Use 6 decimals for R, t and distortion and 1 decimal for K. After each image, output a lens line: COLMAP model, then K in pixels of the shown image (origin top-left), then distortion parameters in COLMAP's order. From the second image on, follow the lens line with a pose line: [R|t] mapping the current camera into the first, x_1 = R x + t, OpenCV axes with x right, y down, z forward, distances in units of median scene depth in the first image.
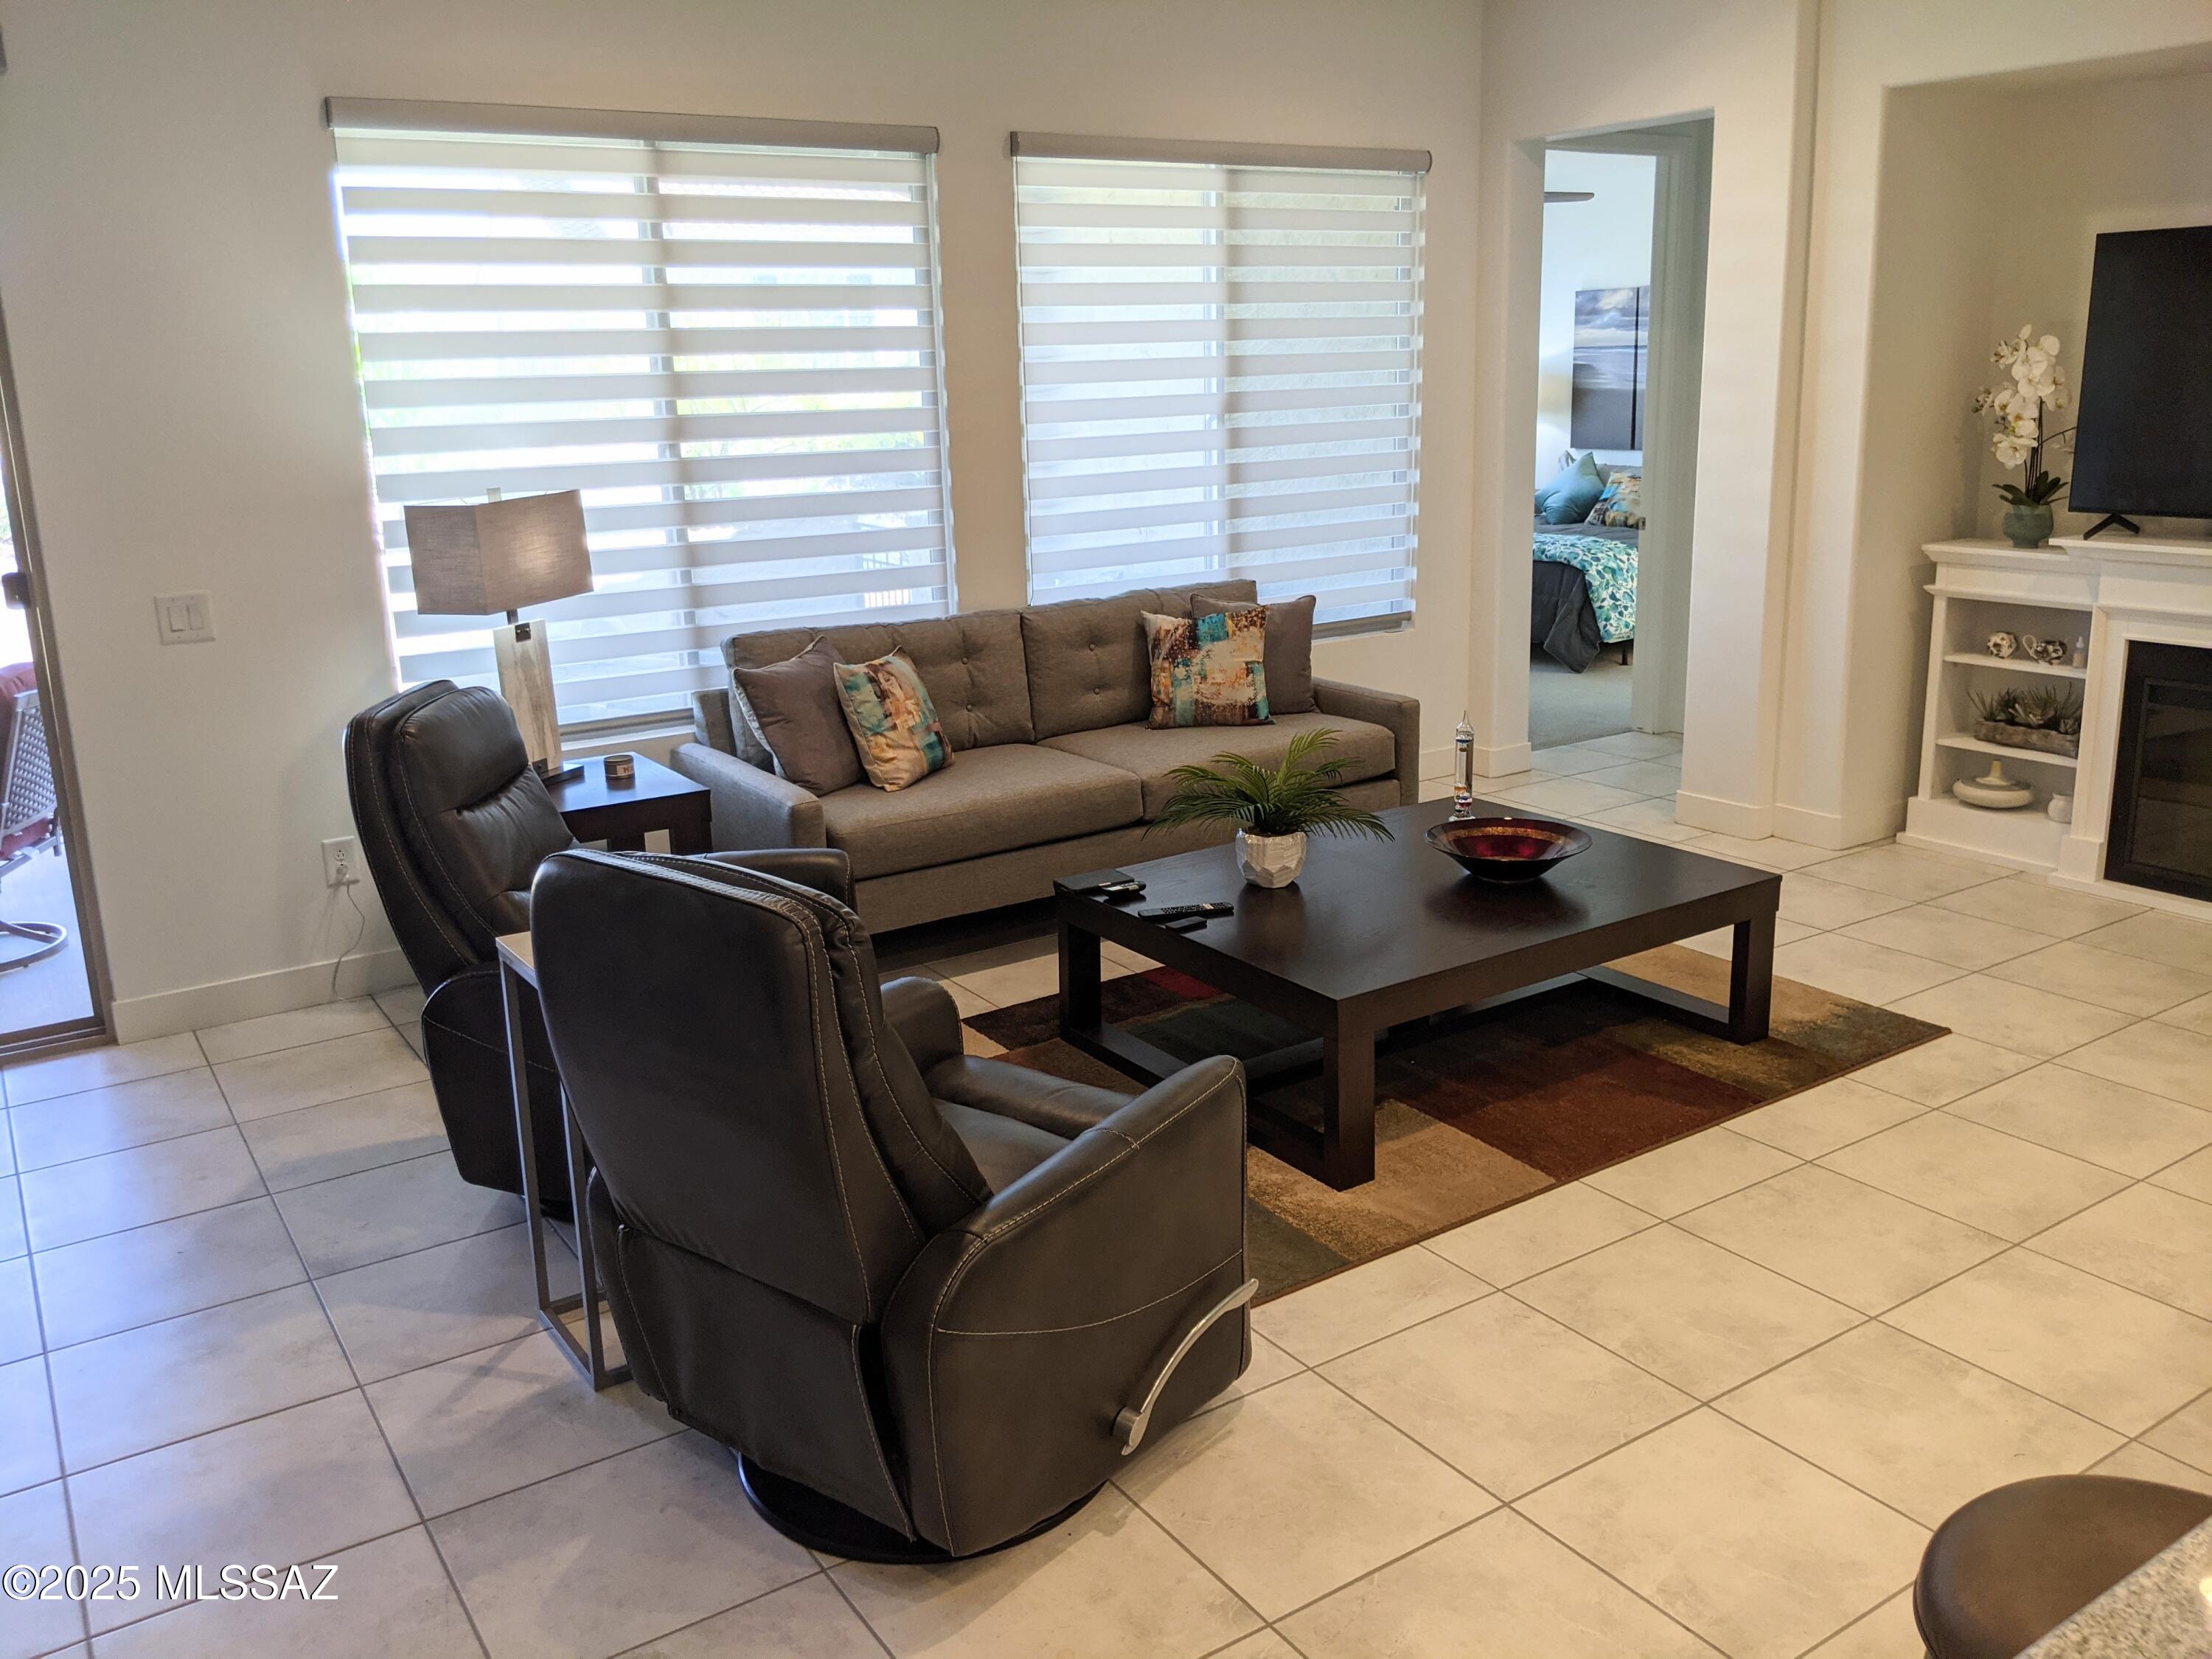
lens RADIAL K [[1746.0, 0, 1107.0], [0, 1746.0, 756.9], [0, 0, 1]] dist [0.030186, -0.003052]
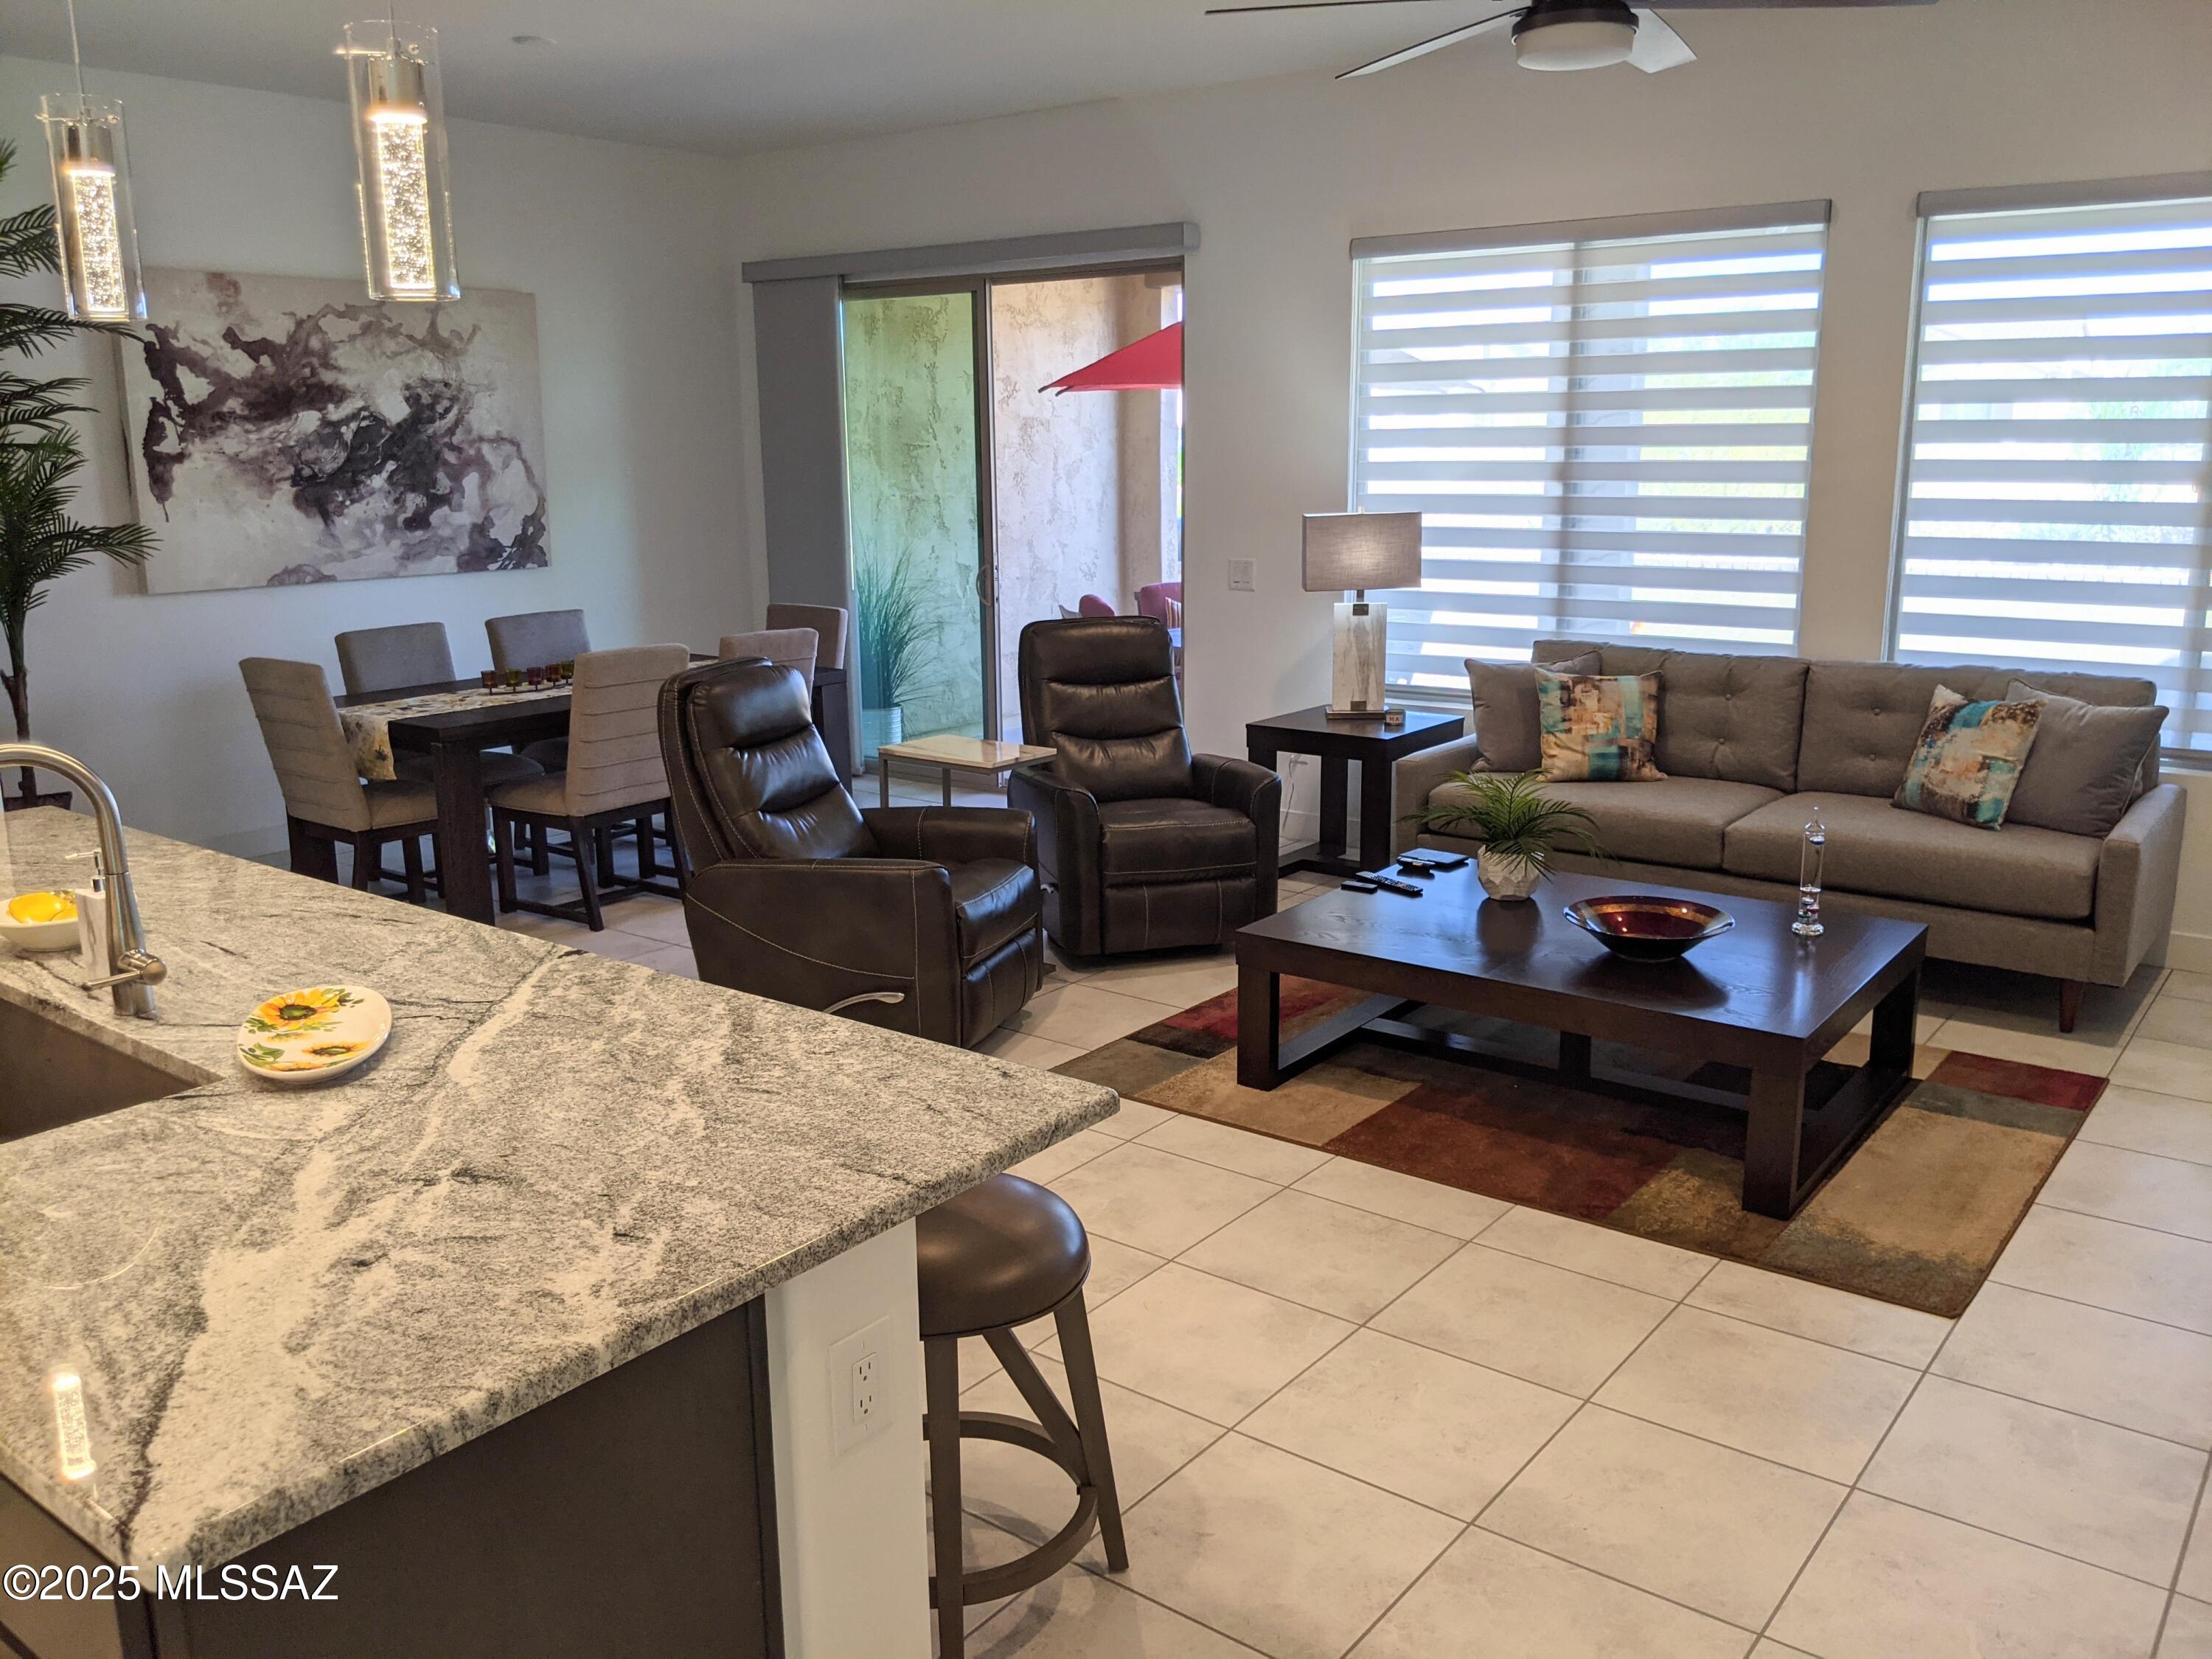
lens RADIAL K [[1741.7, 0, 1106.0], [0, 1741.7, 829.5], [0, 0, 1]] dist [0.001983, -0.197377]
pose [[0.303134, 0.223110, -0.926462, 0.881690], [-0.197815, 0.965762, 0.167851, -0.087915], [0.932191, 0.132387, 0.336890, 0.330318]]
